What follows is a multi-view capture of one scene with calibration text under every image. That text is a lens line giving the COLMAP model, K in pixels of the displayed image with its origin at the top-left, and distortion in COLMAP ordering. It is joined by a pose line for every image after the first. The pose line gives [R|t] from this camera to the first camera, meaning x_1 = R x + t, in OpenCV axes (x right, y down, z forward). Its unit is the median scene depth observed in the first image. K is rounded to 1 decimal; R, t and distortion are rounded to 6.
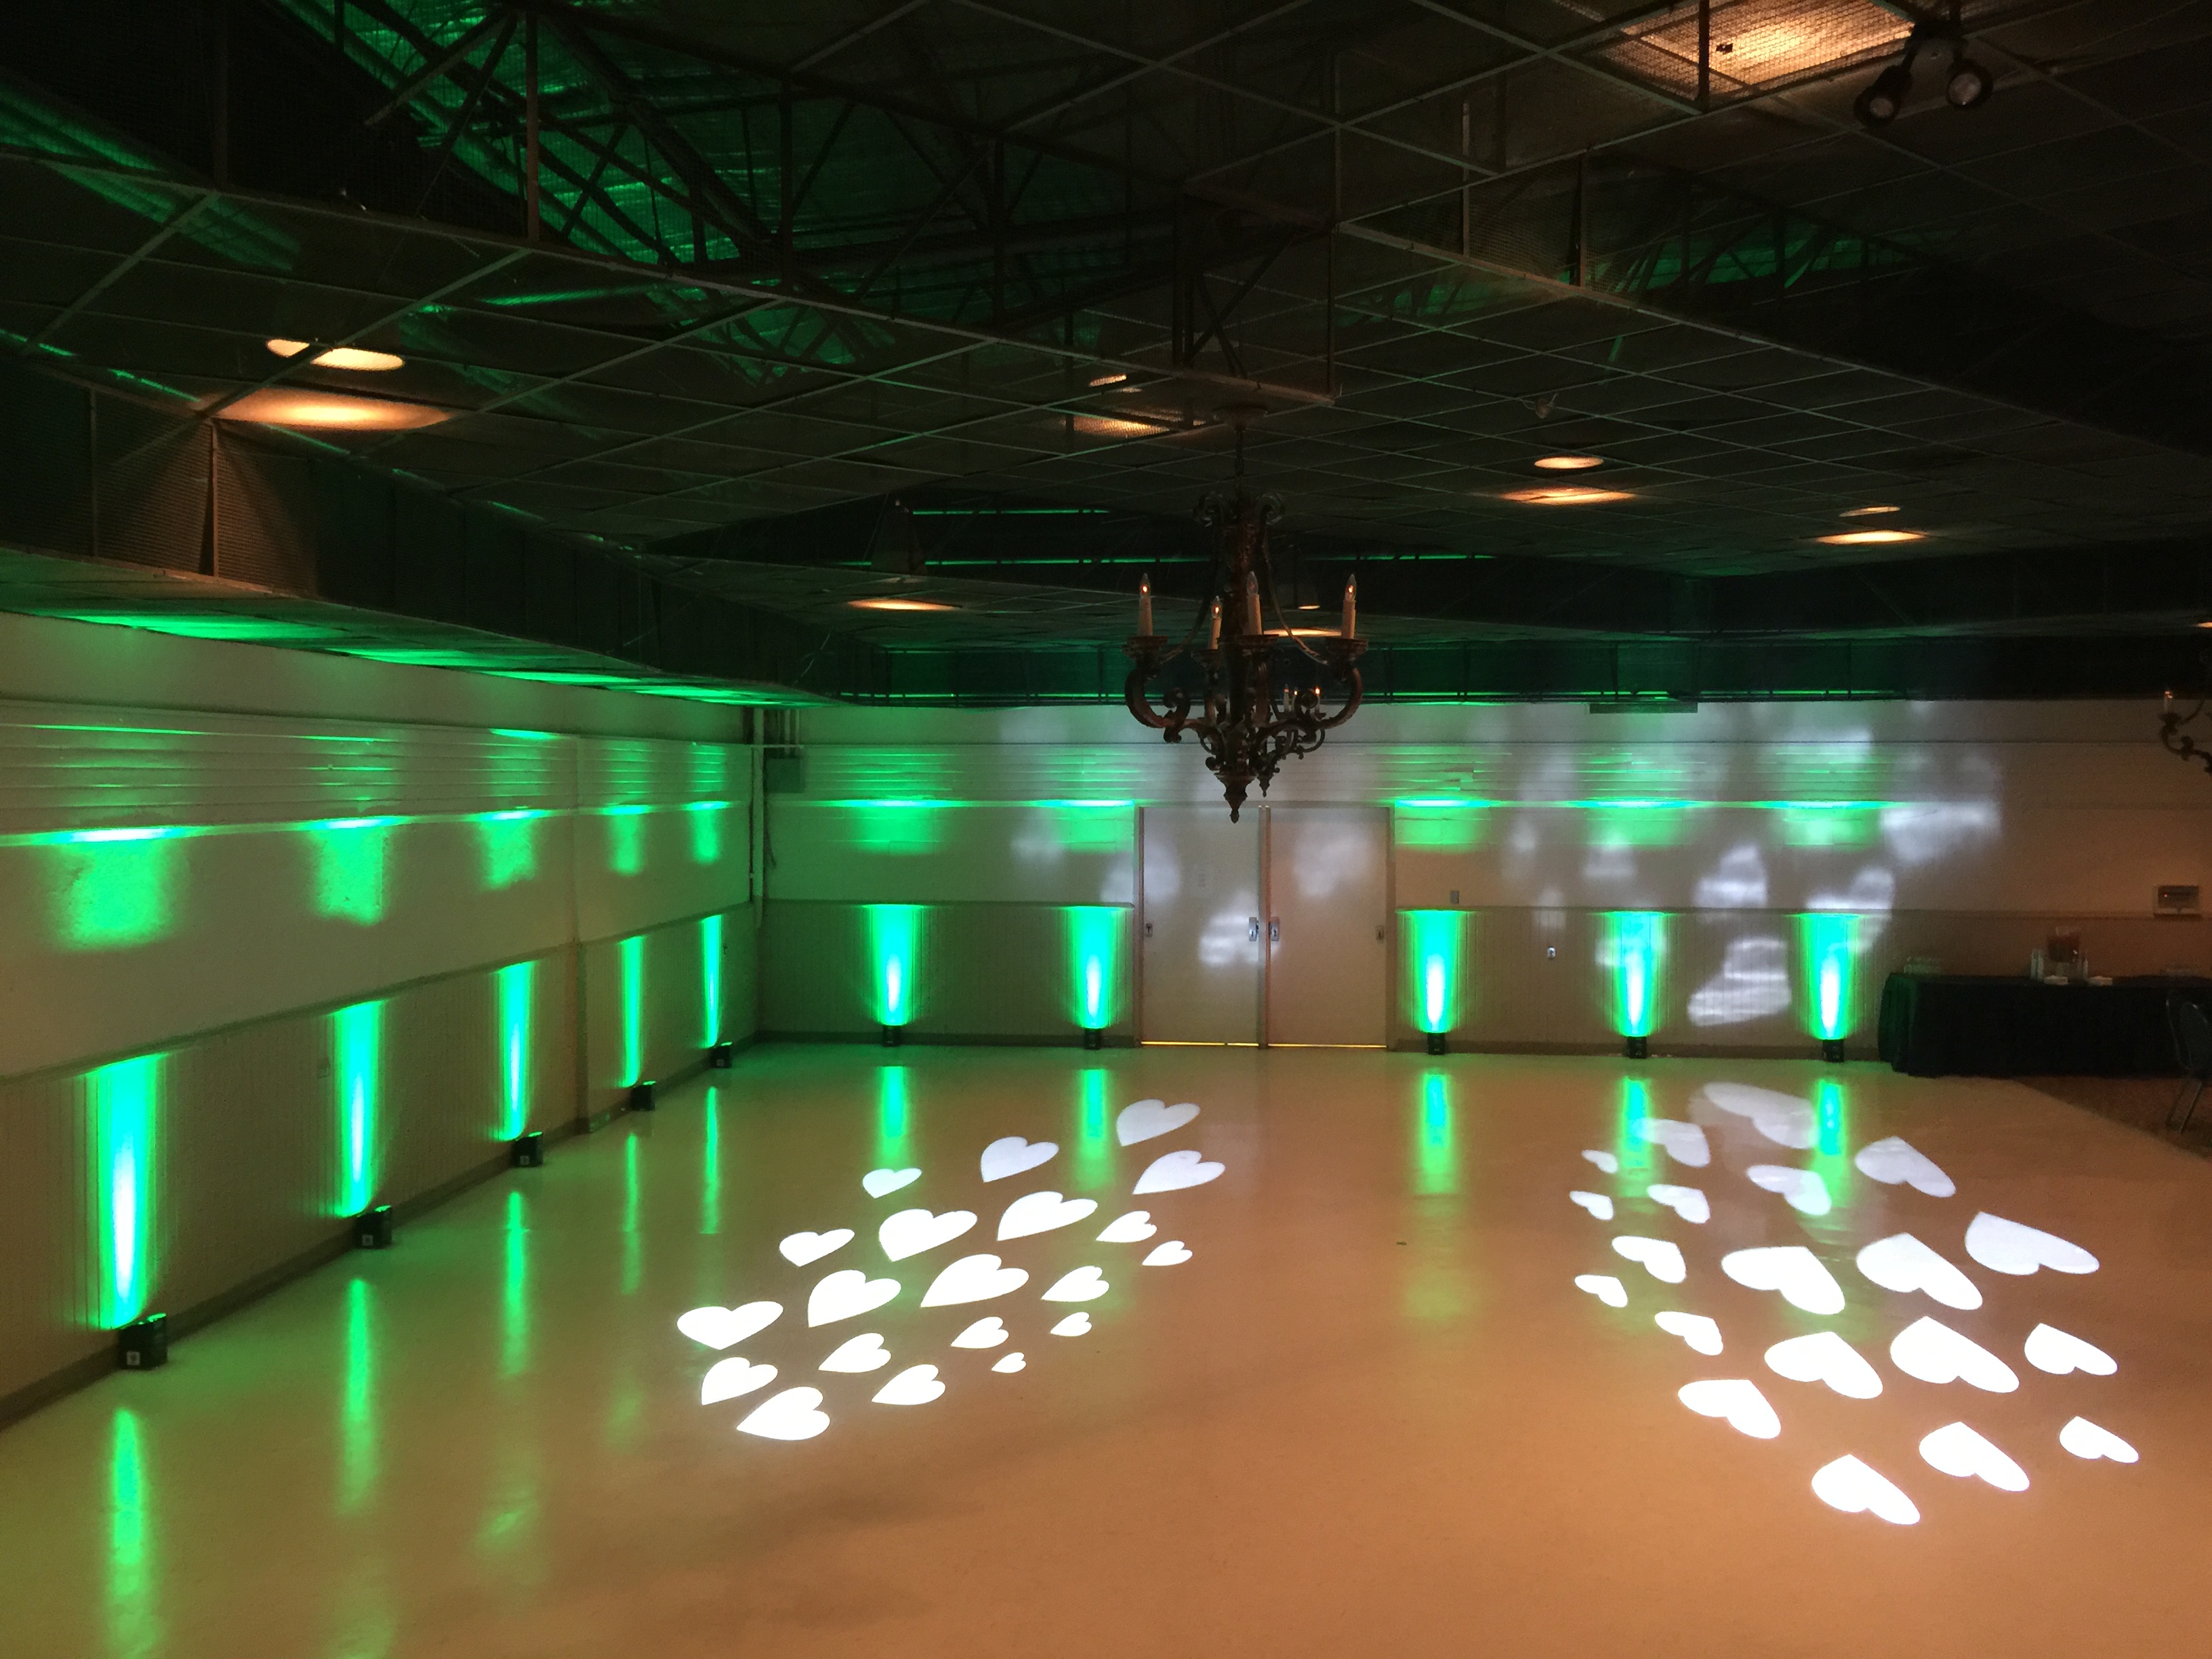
lens RADIAL K [[1890.4, 0, 1106.7], [0, 1890.4, 820.1], [0, 0, 1]] dist [0.079895, -0.119292]
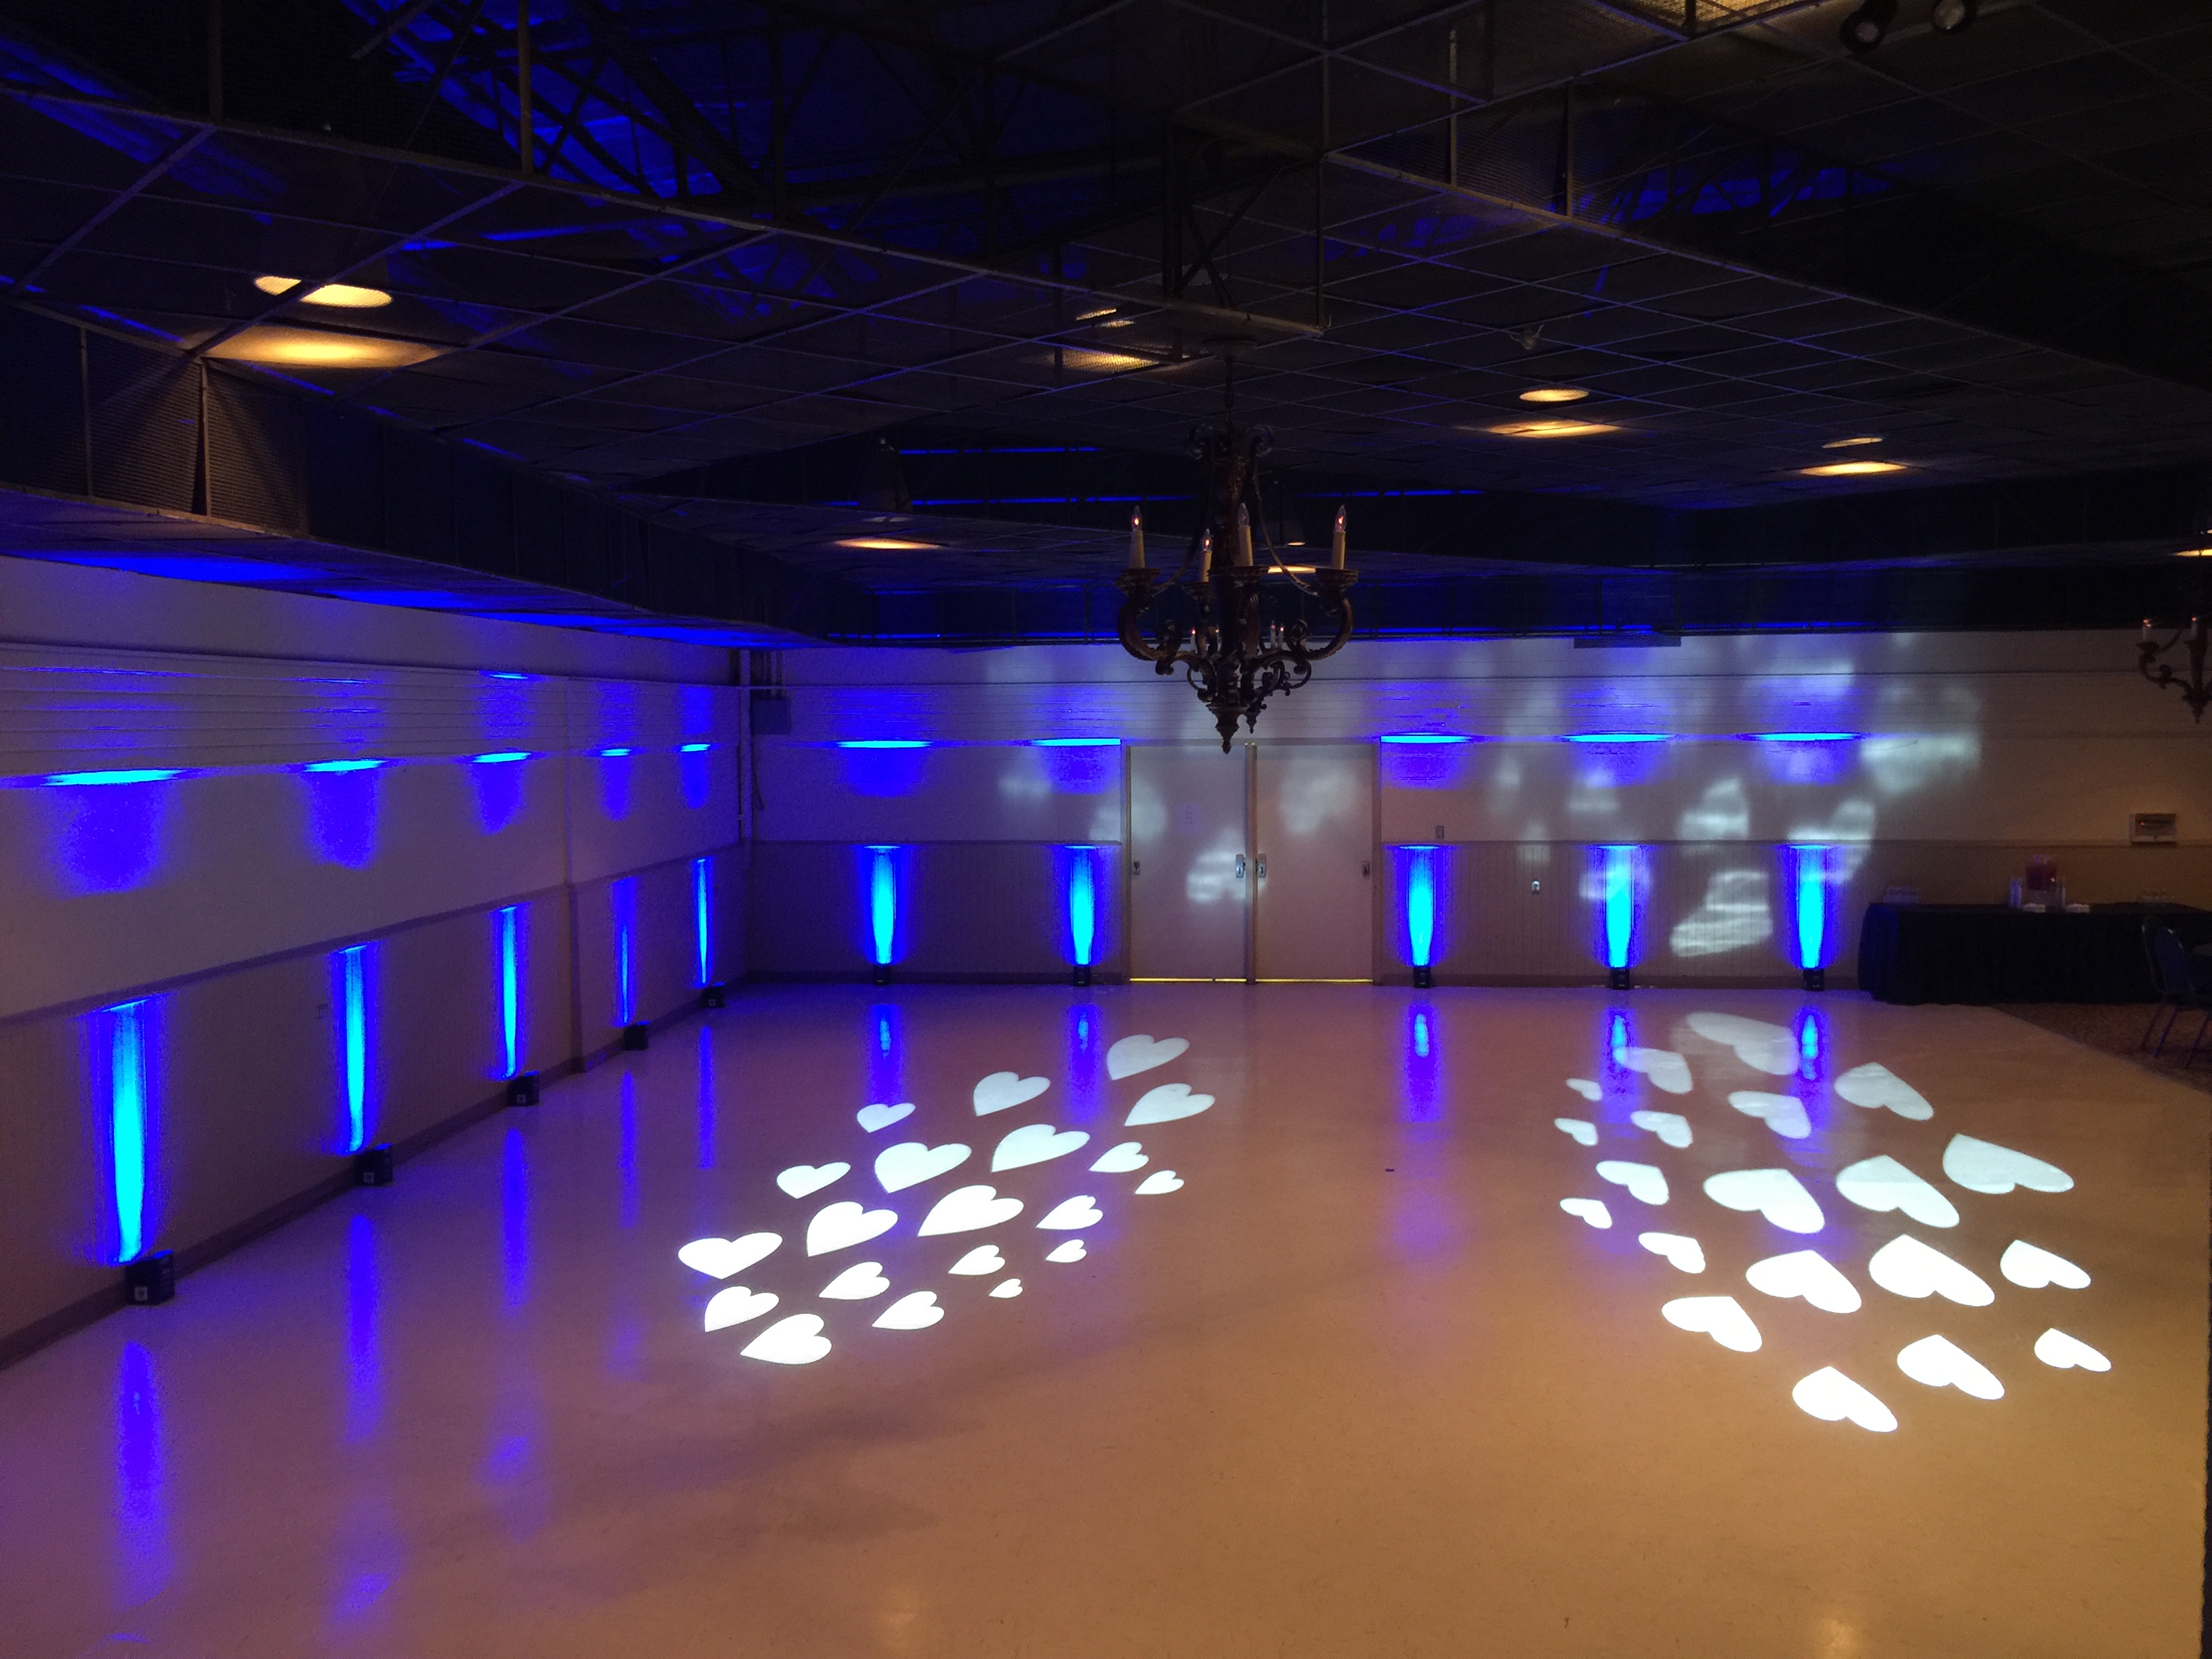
lens RADIAL K [[1891.5, 0, 1105.7], [0, 1891.5, 826.3], [0, 0, 1]] dist [0.085590, -0.129554]
pose [[0.999925, -0.008855, 0.008498, -0.003563], [0.008568, 0.999413, 0.033158, 0.003683], [-0.008787, -0.033083, 0.999414, -0.007981]]
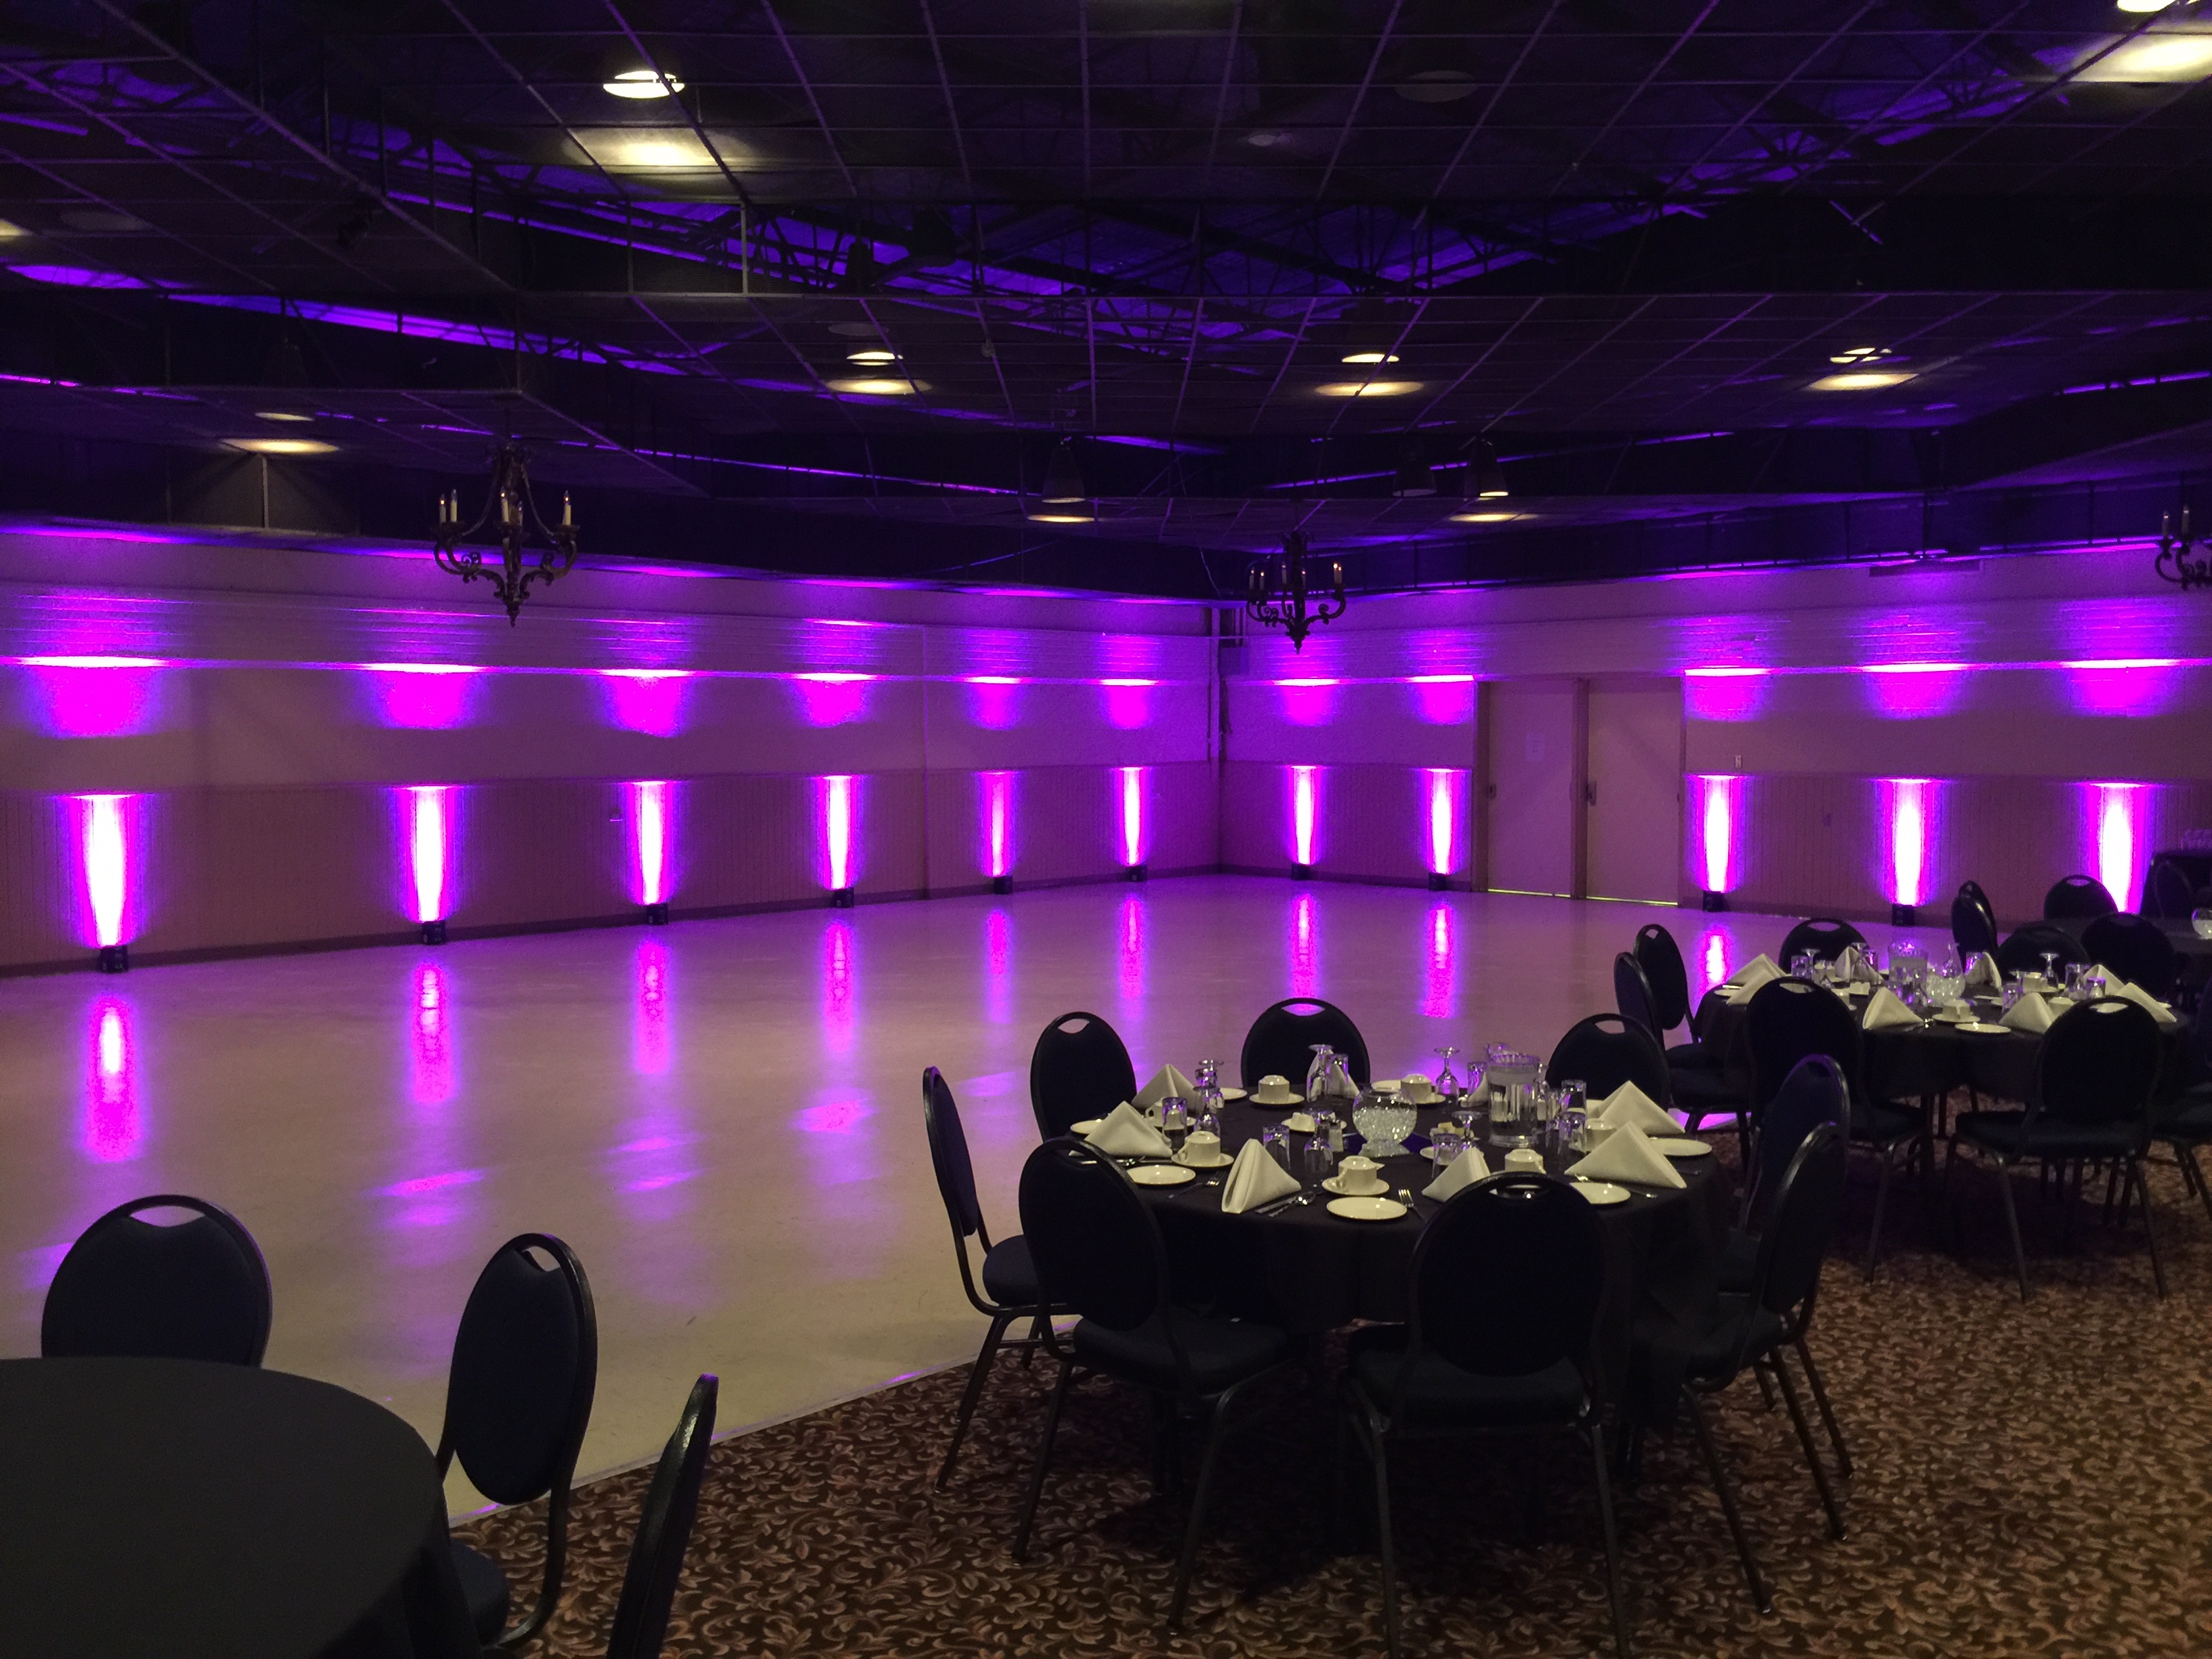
lens RADIAL K [[1887.3, 0, 1112.4], [0, 1887.3, 822.7], [0, 0, 1]] dist [0.087255, -0.127956]
pose [[0.768630, 0.032450, -0.638870, 0.913505], [-0.012579, 0.999286, 0.035623, 0.063549], [0.639570, -0.019344, 0.768490, -0.022735]]
